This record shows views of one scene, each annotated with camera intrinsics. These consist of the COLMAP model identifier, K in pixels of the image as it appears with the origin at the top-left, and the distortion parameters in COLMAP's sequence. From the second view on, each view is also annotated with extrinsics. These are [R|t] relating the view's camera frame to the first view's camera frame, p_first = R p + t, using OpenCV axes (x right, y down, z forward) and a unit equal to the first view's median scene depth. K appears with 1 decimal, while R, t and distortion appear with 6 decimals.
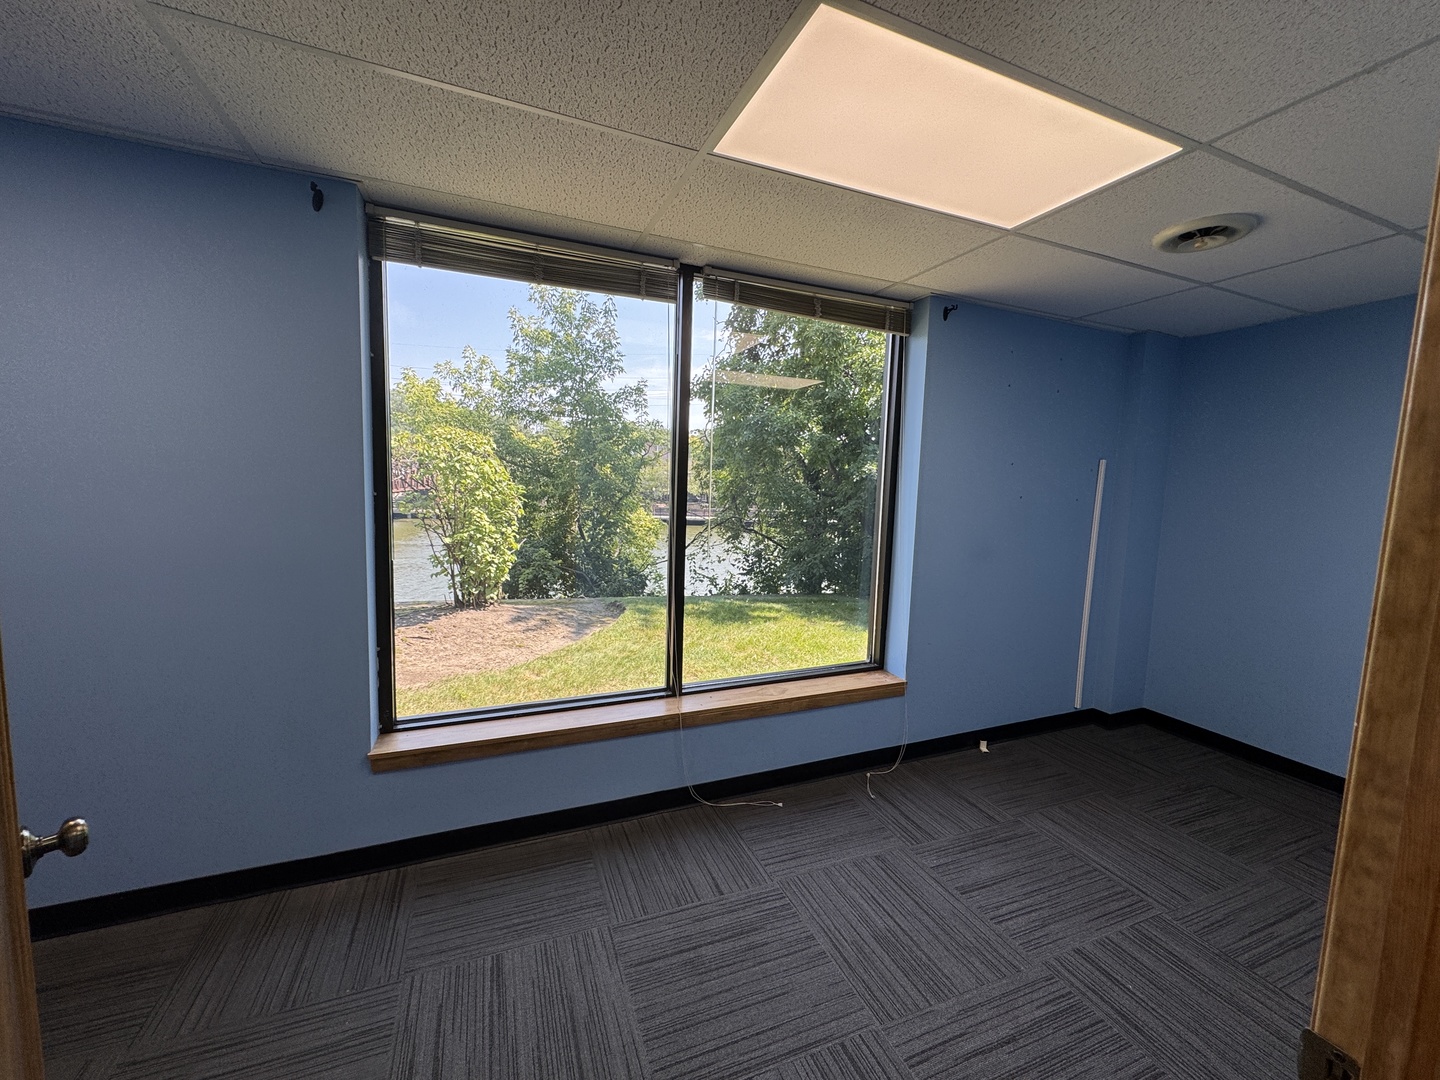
lens RADIAL K [[571.9, 0, 720.0], [0, 571.9, 540.0], [0, 0, 1]] dist [-0.000588, -0.000032]
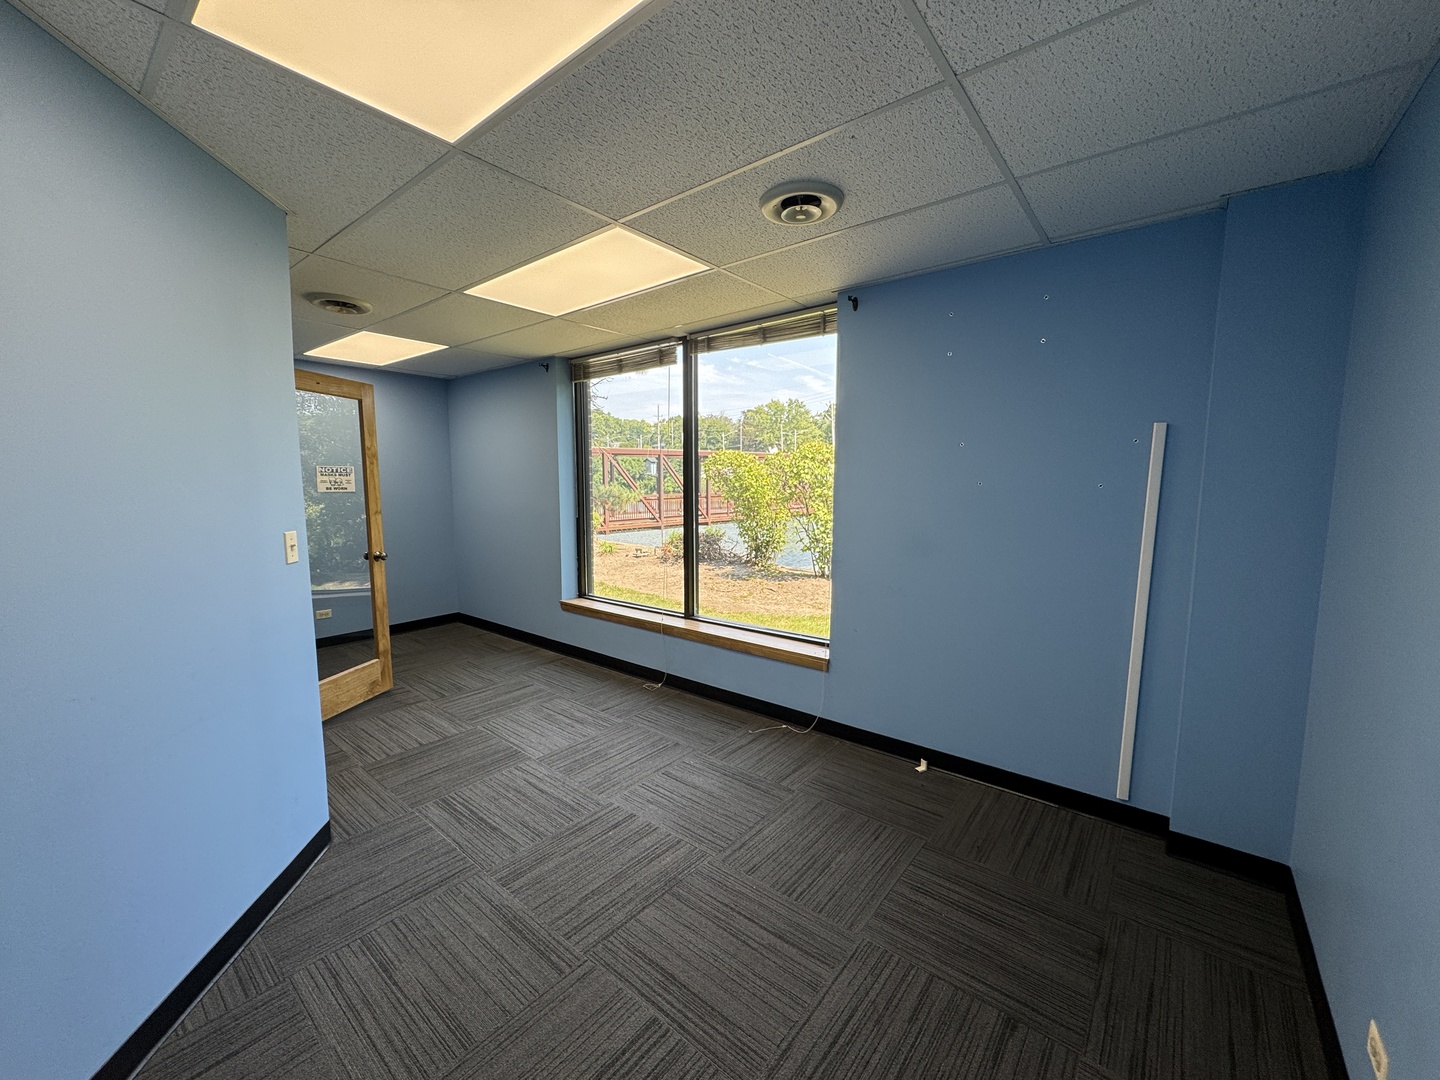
lens RADIAL K [[571.9, 0, 720.0], [0, 571.9, 540.0], [0, 0, 1]] dist [-0.000588, -0.000032]
pose [[0.478743, 0.065195, -0.875531, 1.272353], [-0.074236, 0.996674, 0.033624, 0.007605], [0.874811, 0.048899, 0.481991, 0.338464]]
